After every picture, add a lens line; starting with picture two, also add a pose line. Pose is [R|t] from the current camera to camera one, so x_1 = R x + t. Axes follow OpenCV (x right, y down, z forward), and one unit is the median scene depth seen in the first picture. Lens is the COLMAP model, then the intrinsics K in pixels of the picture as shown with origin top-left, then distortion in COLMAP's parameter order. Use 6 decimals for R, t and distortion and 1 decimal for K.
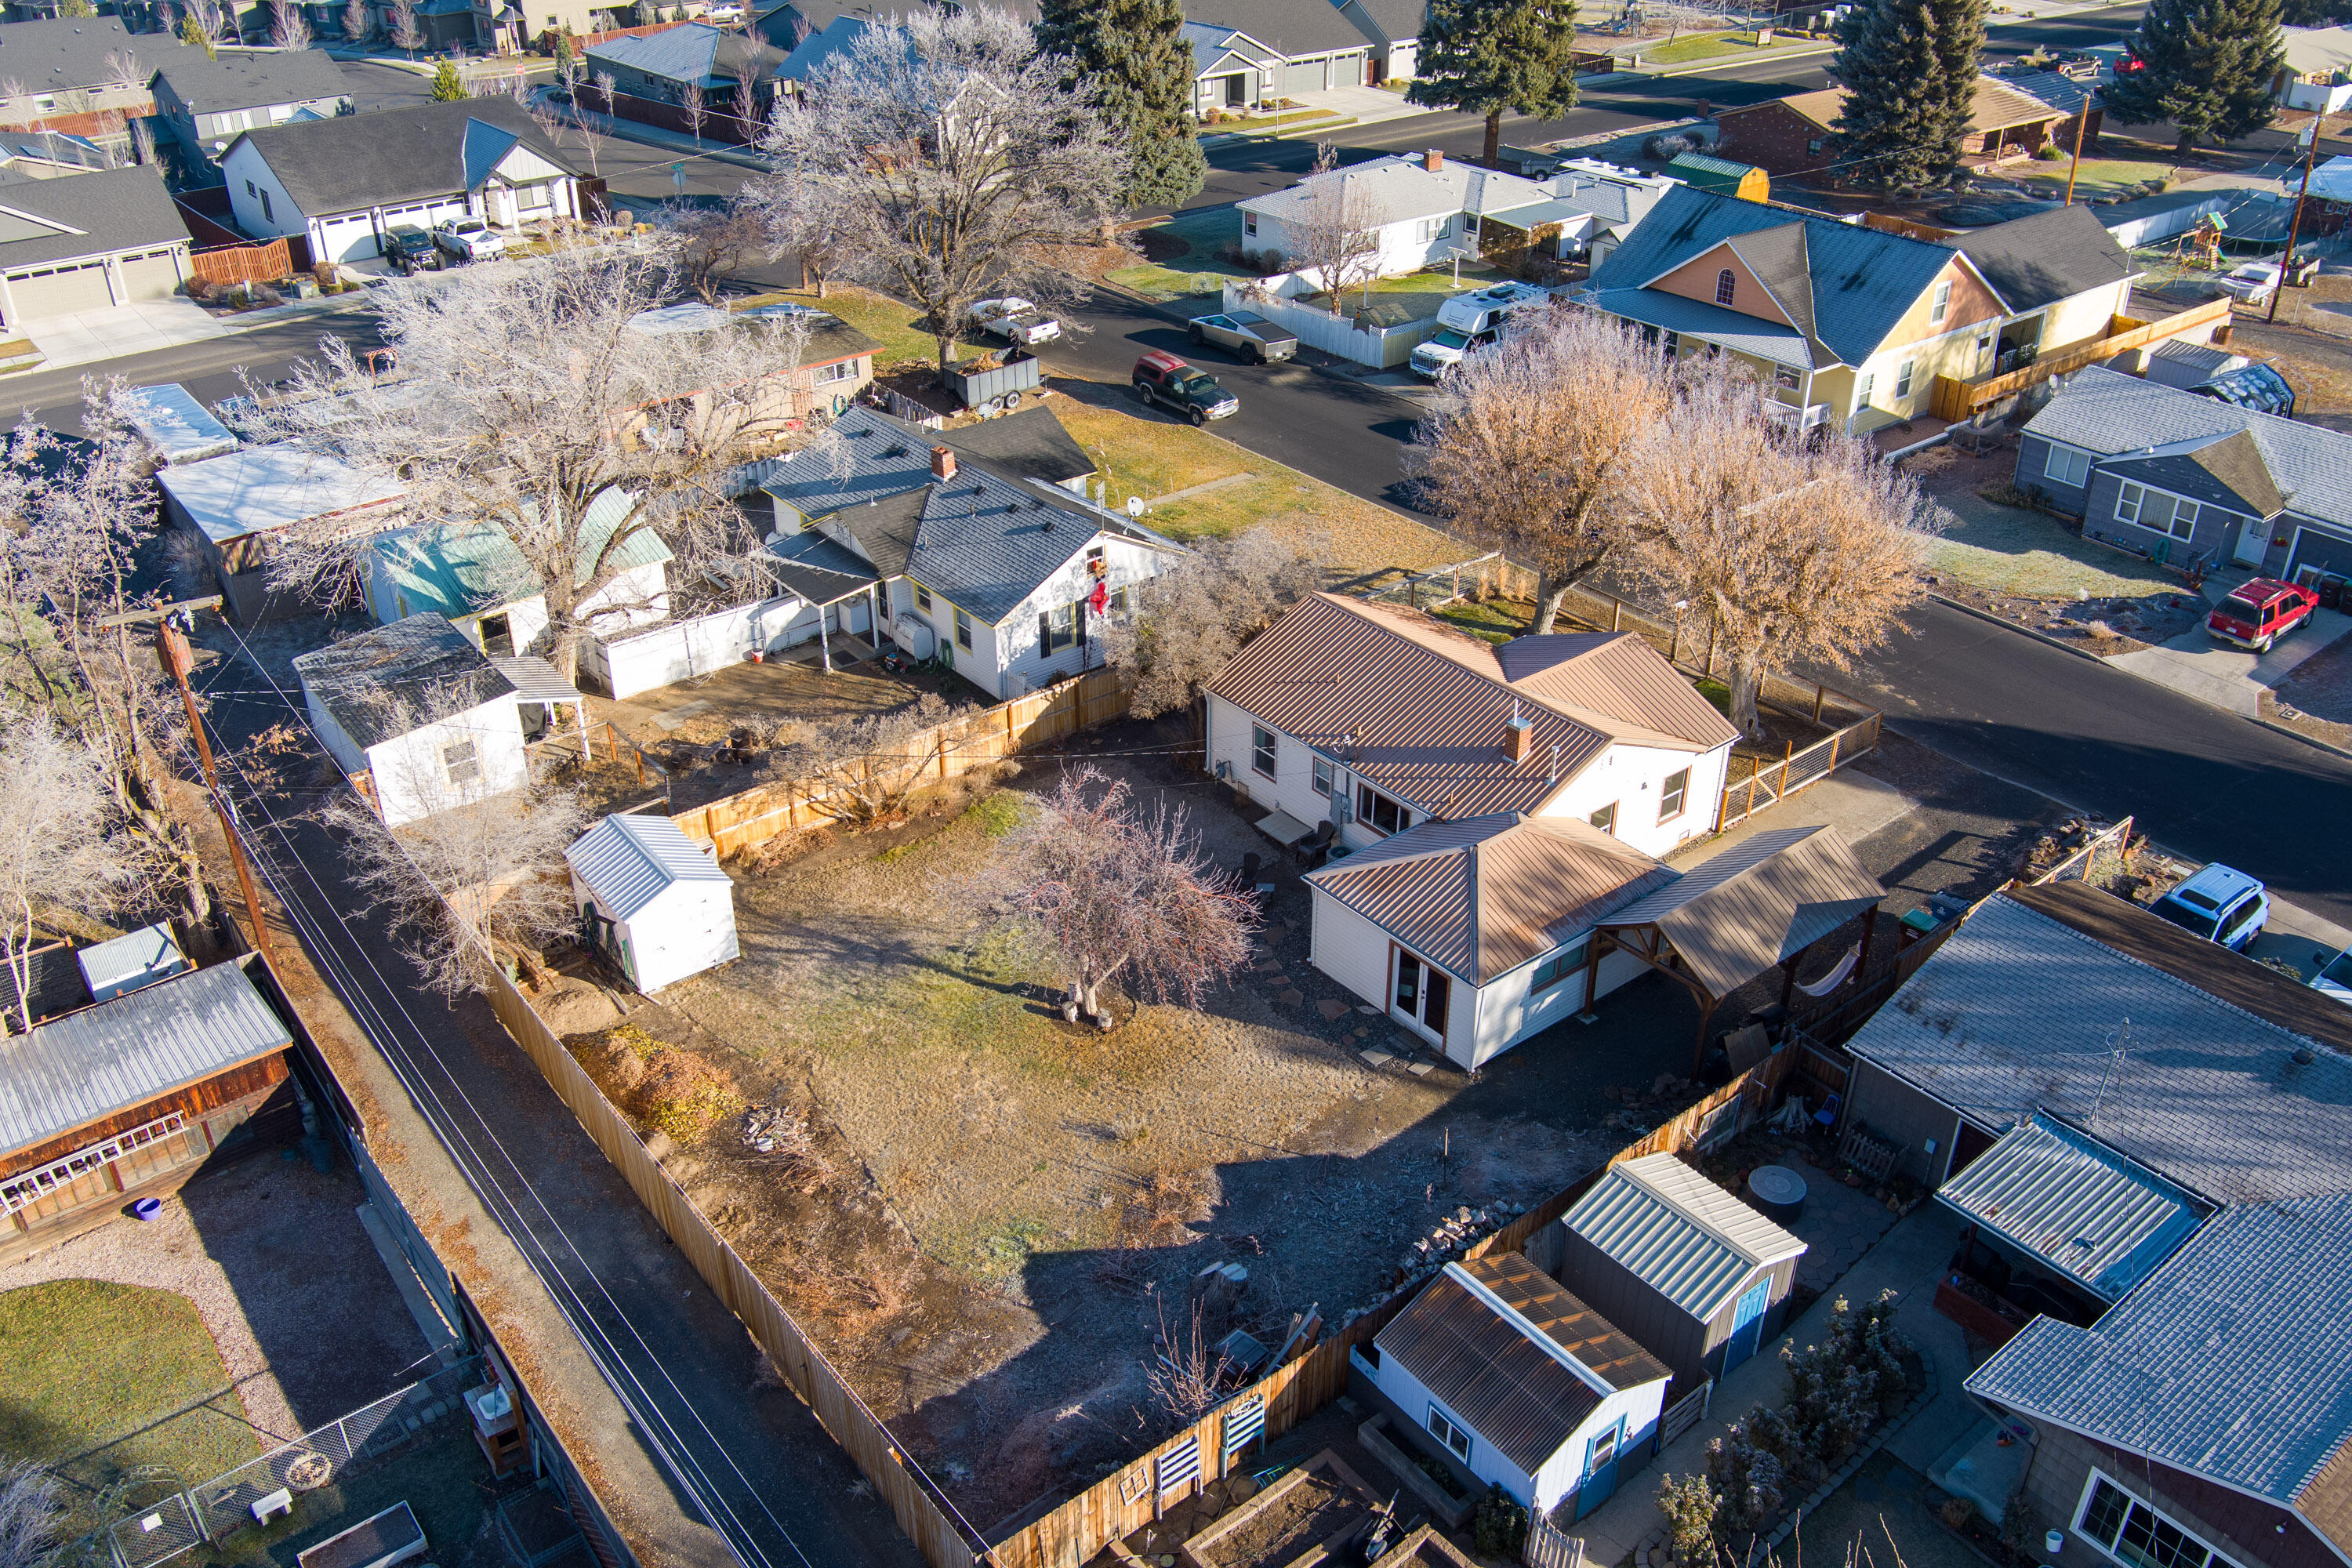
lens RADIAL K [[1902.9, 0, 1176.0], [0, 1902.9, 784.0], [0, 0, 1]] dist [-0.071805, 0.012959]
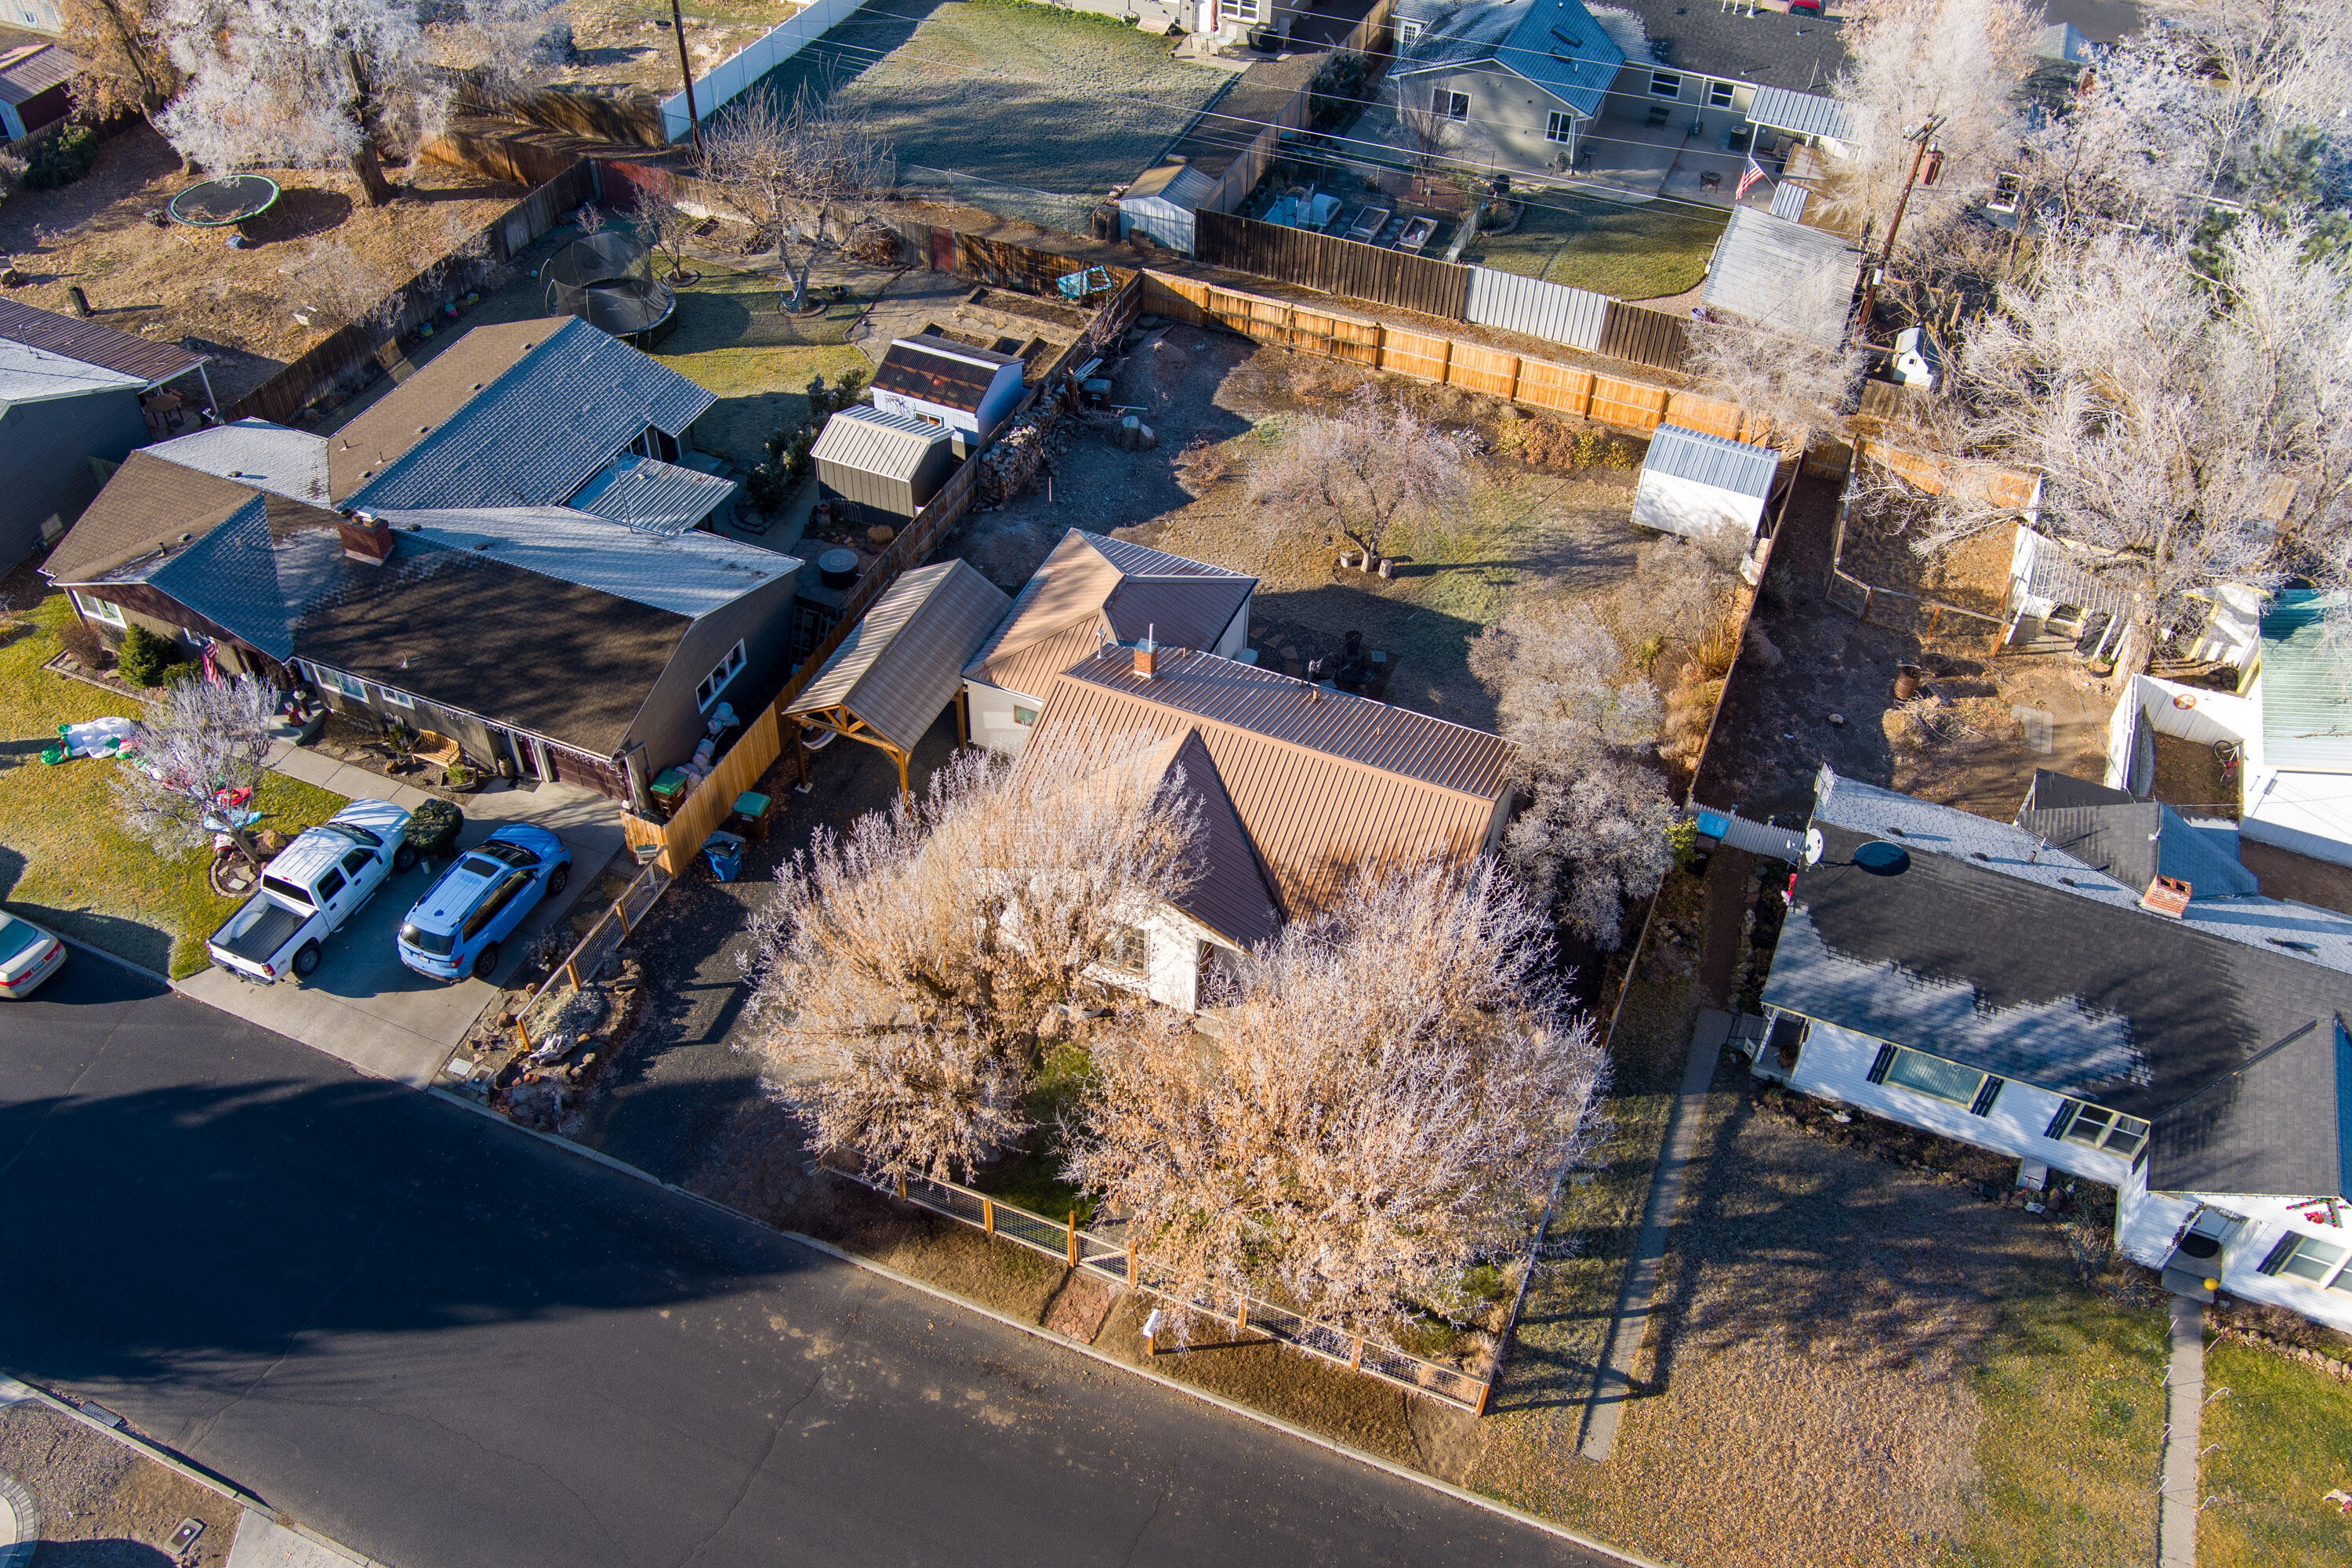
lens RADIAL K [[1918.2, 0, 1176.0], [0, 1918.2, 784.0], [0, 0, 1]] dist [-0.058384, 0.011723]
pose [[-0.872424, 0.326447, -0.363743, 0.456290], [-0.262238, 0.315382, 0.912012, -0.765764], [0.412442, 0.891048, -0.189539, 1.025339]]
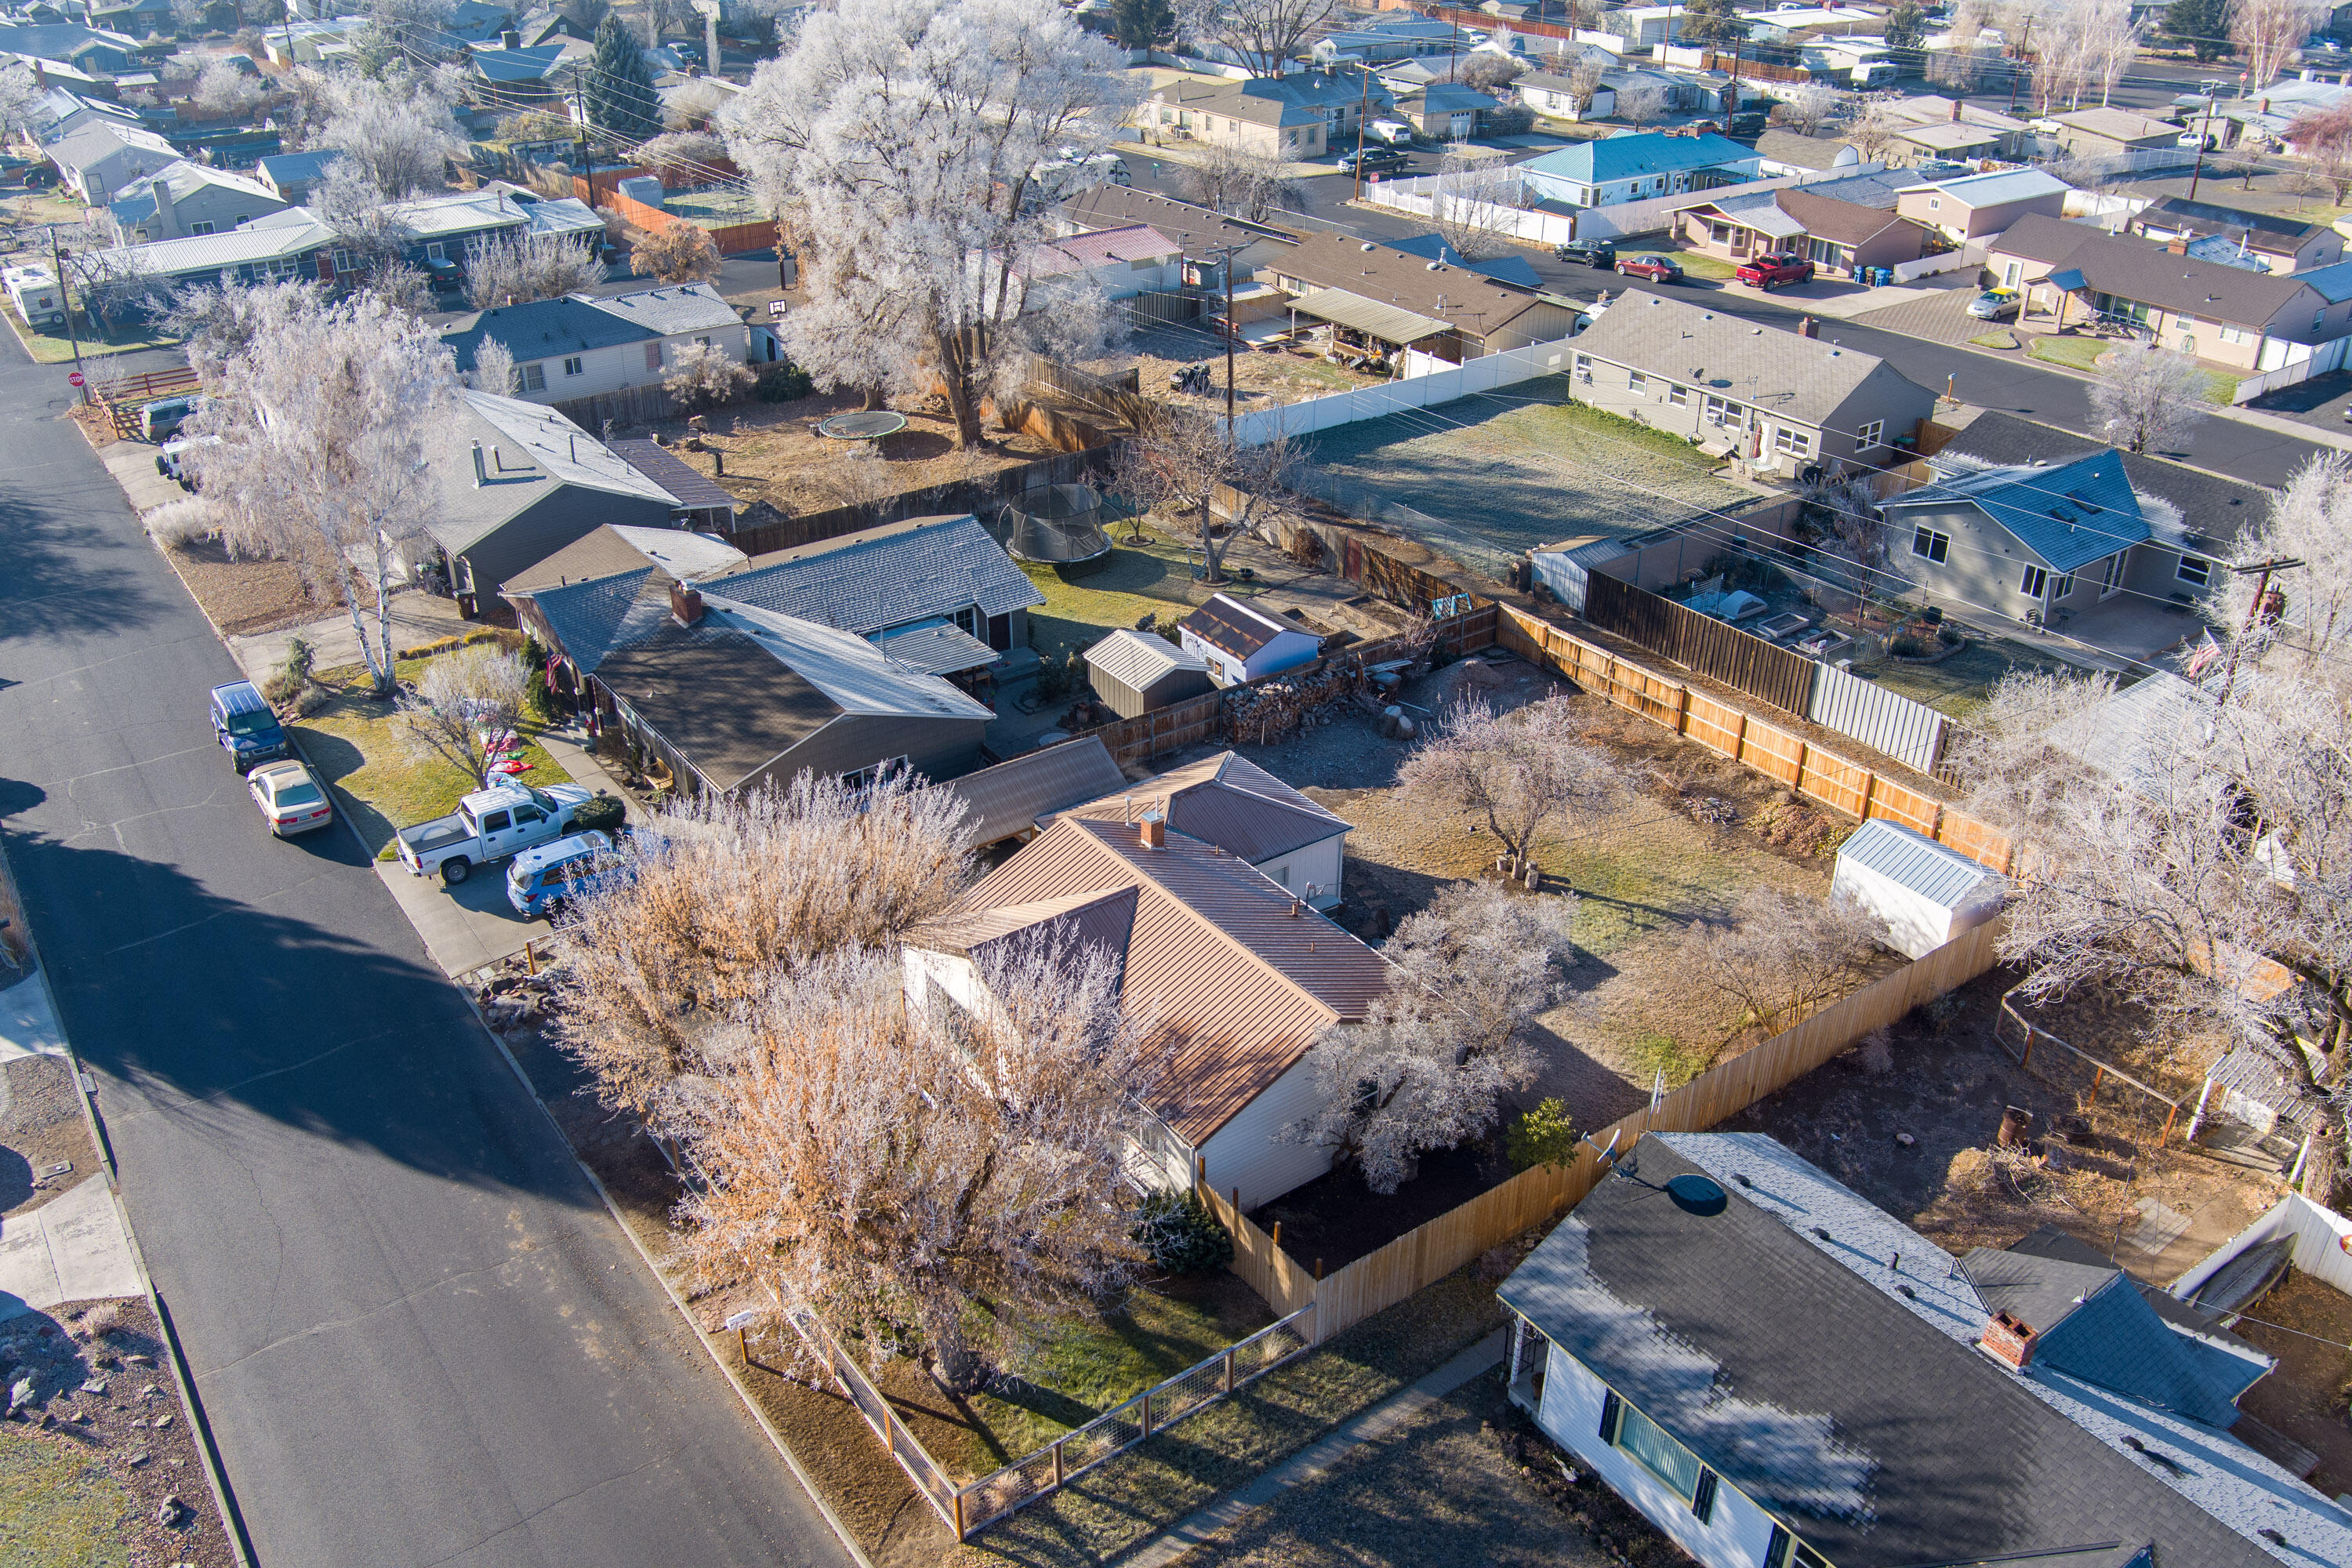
lens RADIAL K [[1918.2, 0, 1176.0], [0, 1918.2, 784.0], [0, 0, 1]] dist [-0.058384, 0.011723]
pose [[-0.999268, -0.012073, 0.036309, 0.104453], [0.024896, 0.515434, 0.856567, -0.779350], [-0.029056, 0.856844, -0.514756, 1.245374]]
